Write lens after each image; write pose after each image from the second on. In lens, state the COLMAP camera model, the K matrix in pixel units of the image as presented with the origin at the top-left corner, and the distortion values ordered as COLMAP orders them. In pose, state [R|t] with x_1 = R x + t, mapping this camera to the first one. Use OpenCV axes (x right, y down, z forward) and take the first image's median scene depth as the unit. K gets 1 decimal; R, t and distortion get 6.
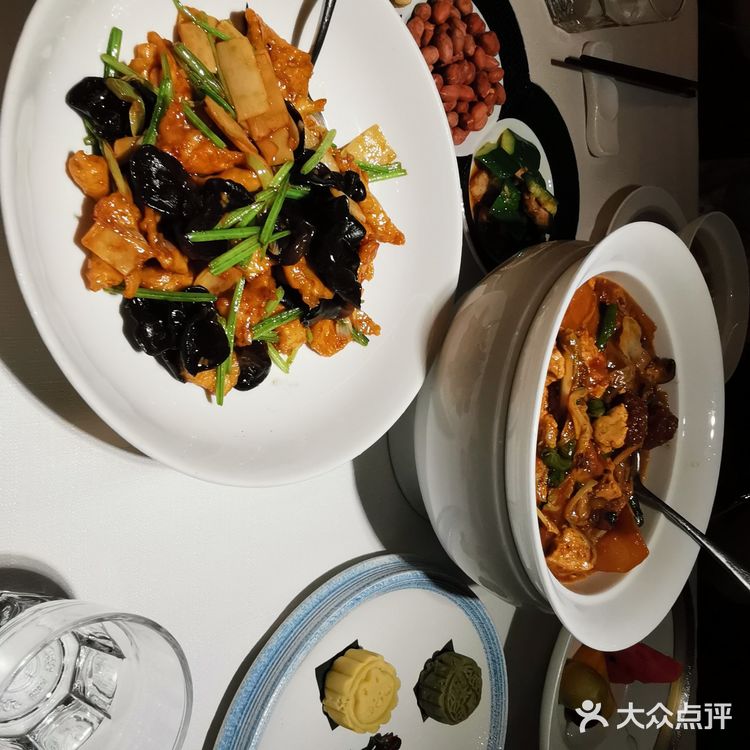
lens RADIAL K [[944.9, 0, 375.0], [0, 944.9, 375.0], [0, 0, 1]] dist [0.014553, 0.029730]
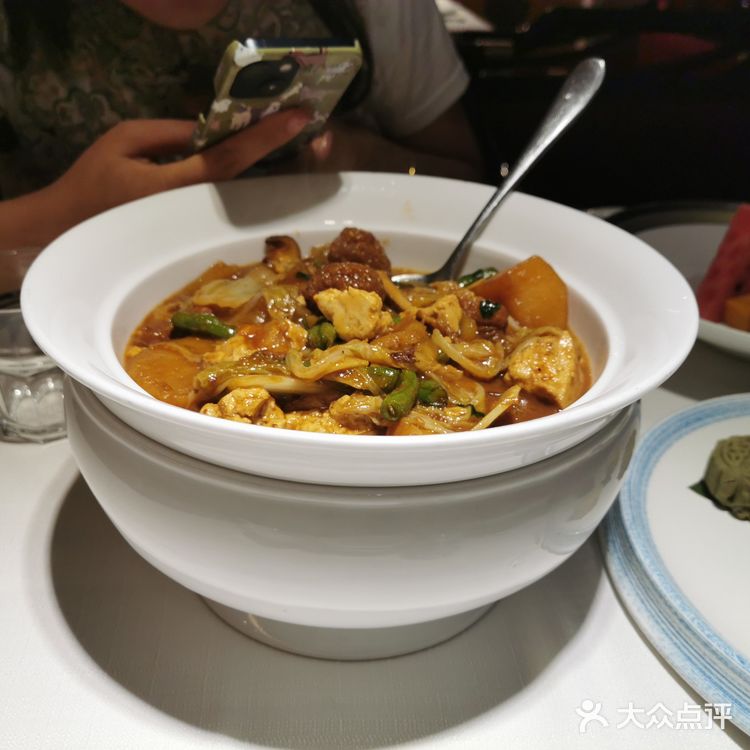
lens RADIAL K [[849.5, 0, 375.0], [0, 849.5, 375.0], [0, 0, 1]] dist [-0.001927, 0.011799]
pose [[-0.043673, -0.980029, 0.194002, 0.099805], [0.998982, -0.040644, 0.019566, 0.063089], [-0.011290, 0.194659, 0.980806, 0.464663]]
